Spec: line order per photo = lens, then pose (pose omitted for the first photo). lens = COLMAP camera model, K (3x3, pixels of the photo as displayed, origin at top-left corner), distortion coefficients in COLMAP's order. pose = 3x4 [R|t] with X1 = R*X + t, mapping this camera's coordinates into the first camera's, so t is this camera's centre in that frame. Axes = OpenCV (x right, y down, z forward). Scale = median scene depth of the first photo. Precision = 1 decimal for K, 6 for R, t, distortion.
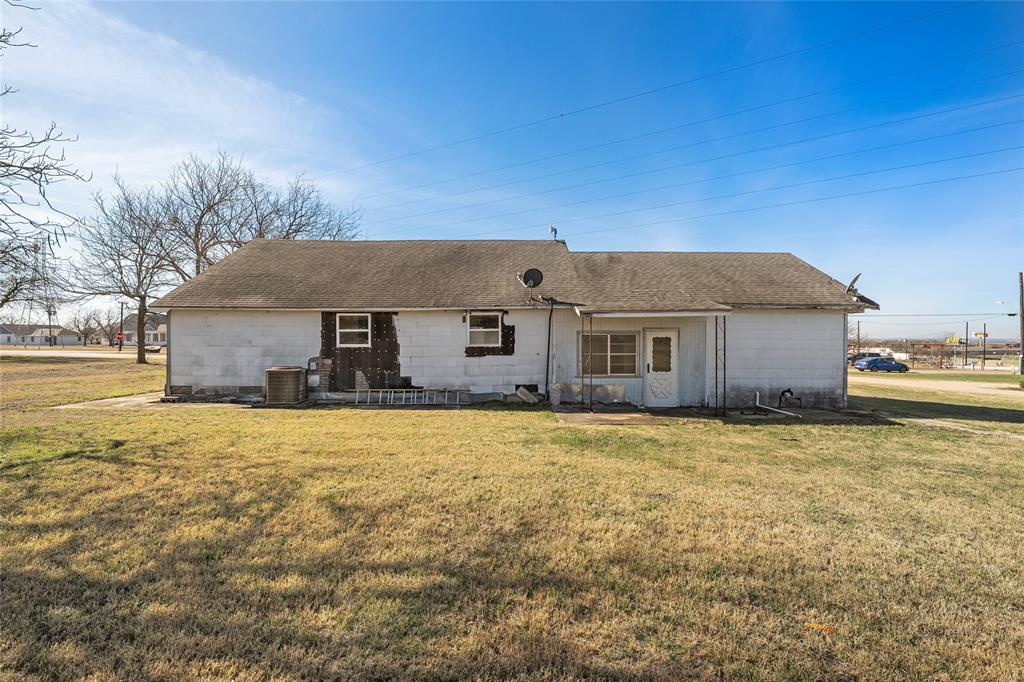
lens RADIAL K [[413.9, 0, 512.2], [0, 413.9, 337.7], [0, 0, 1]] dist [-0.002829, -0.000356]
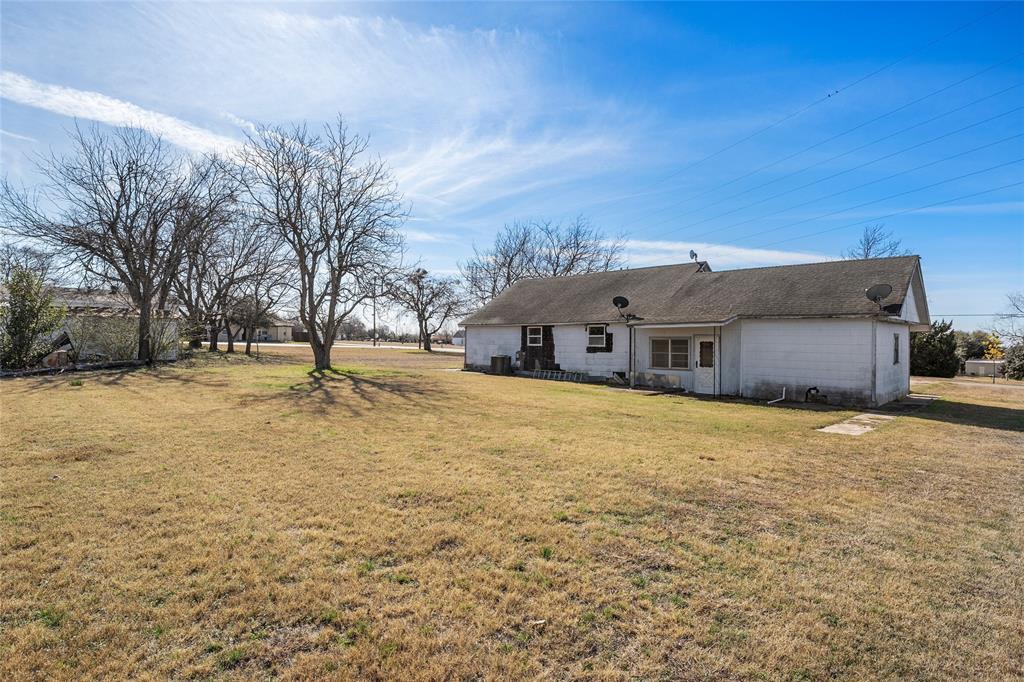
lens RADIAL K [[445.4, 0, 516.2], [0, 445.4, 343.8], [0, 0, 1]] dist [0.000809, -0.000074]
pose [[0.739360, 0.011519, -0.673212, 0.852757], [-0.011874, 0.999921, 0.004067, 0.007579], [0.673205, 0.004987, 0.739439, -0.464869]]
